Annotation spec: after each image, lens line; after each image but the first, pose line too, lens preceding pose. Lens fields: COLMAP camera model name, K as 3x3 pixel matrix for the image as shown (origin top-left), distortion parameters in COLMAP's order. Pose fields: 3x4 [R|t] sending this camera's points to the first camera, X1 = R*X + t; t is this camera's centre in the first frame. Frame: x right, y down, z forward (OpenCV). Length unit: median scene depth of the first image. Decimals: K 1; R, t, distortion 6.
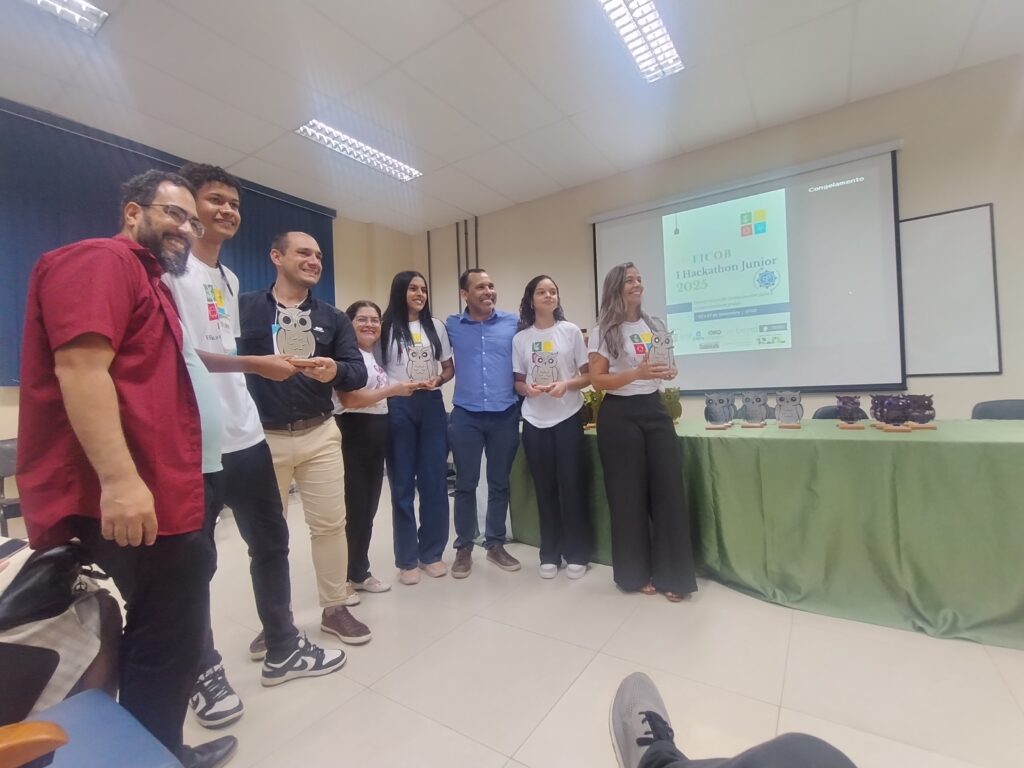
lens RADIAL K [[465.5, 0, 511.5], [0, 465.5, 385.9], [0, 0, 1]] dist [-0.002851, -0.001733]
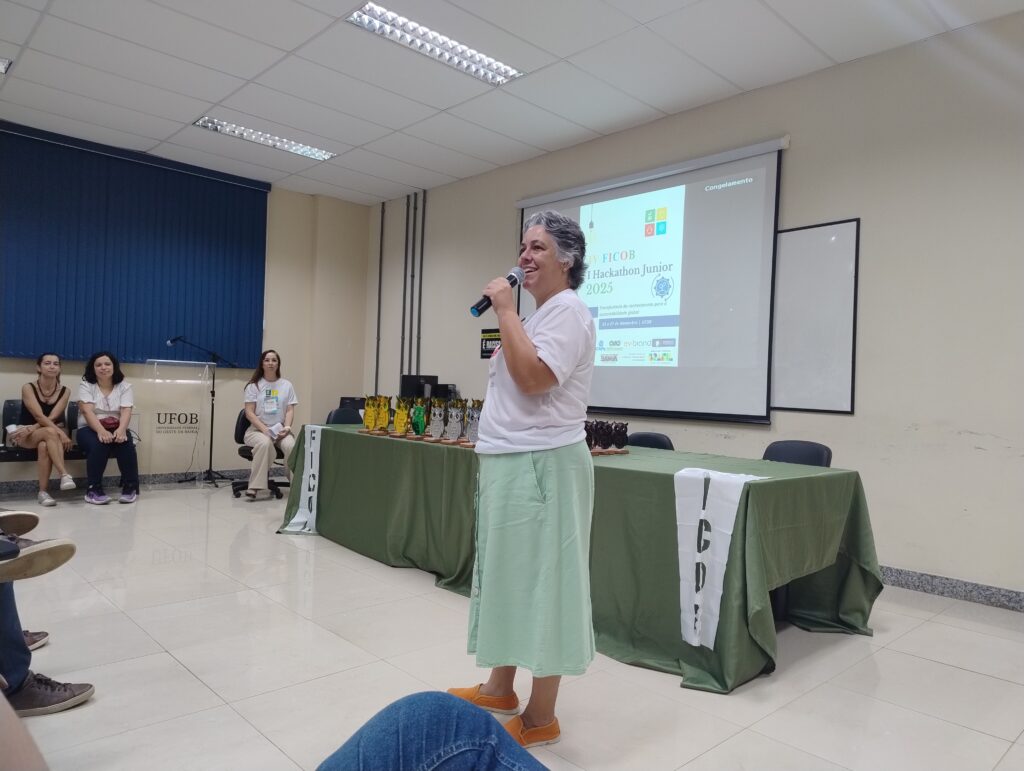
lens RADIAL K [[709.6, 0, 512.0], [0, 709.6, 385.5], [0, 0, 1]] dist [0.061616, -0.033187]
pose [[0.971704, 0.076589, -0.223438, 0.578954], [-0.076248, 0.997037, 0.010166, -0.035057], [0.223555, 0.007158, 0.974665, -0.371330]]
